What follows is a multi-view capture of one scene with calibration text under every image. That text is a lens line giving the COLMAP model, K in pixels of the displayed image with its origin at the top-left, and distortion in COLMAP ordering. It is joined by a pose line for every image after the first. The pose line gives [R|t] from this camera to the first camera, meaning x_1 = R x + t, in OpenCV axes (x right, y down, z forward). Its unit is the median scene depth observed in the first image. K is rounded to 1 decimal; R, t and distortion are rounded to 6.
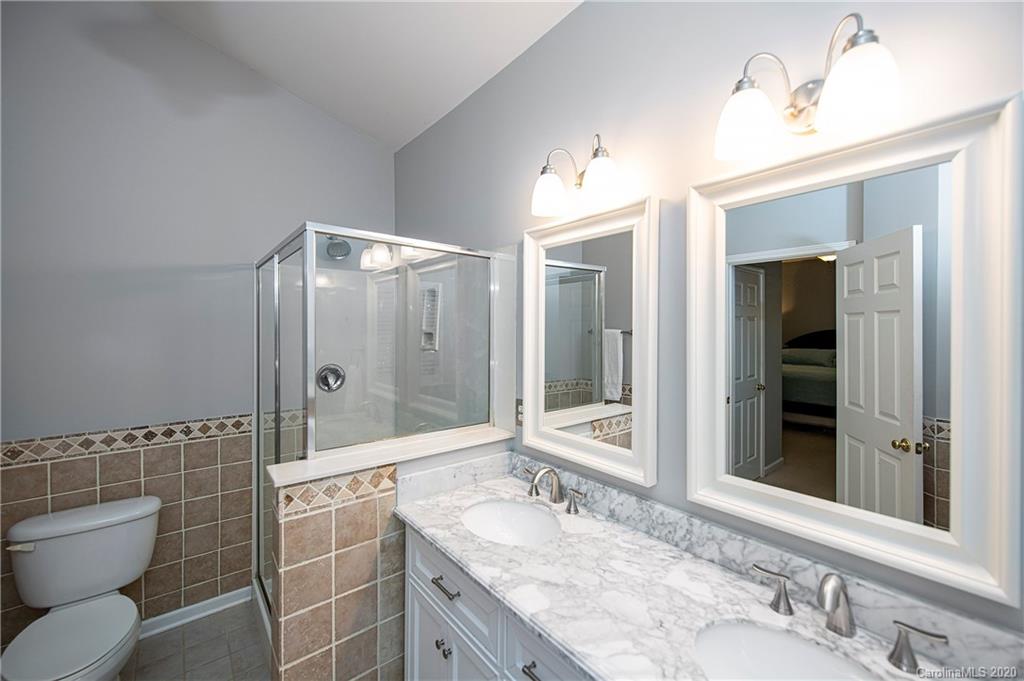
lens RADIAL K [[405.1, 0, 499.5], [0, 405.1, 326.0], [0, 0, 1]] dist [-0.002249, -0.000233]
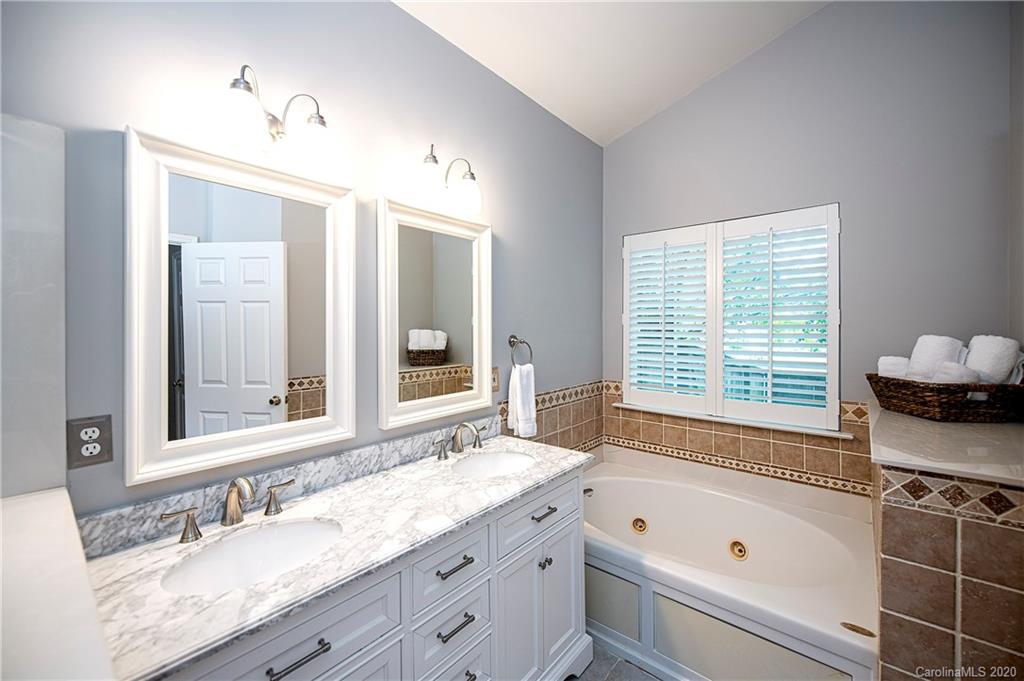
lens RADIAL K [[405.1, 0, 512.2], [0, 405.1, 335.0], [0, 0, 1]] dist [-0.002249, -0.000233]
pose [[-0.187412, -0.012034, 0.982208, -0.882869], [0.001611, 0.999920, 0.012559, 0.091589], [-0.982280, 0.003936, -0.187378, 0.791476]]
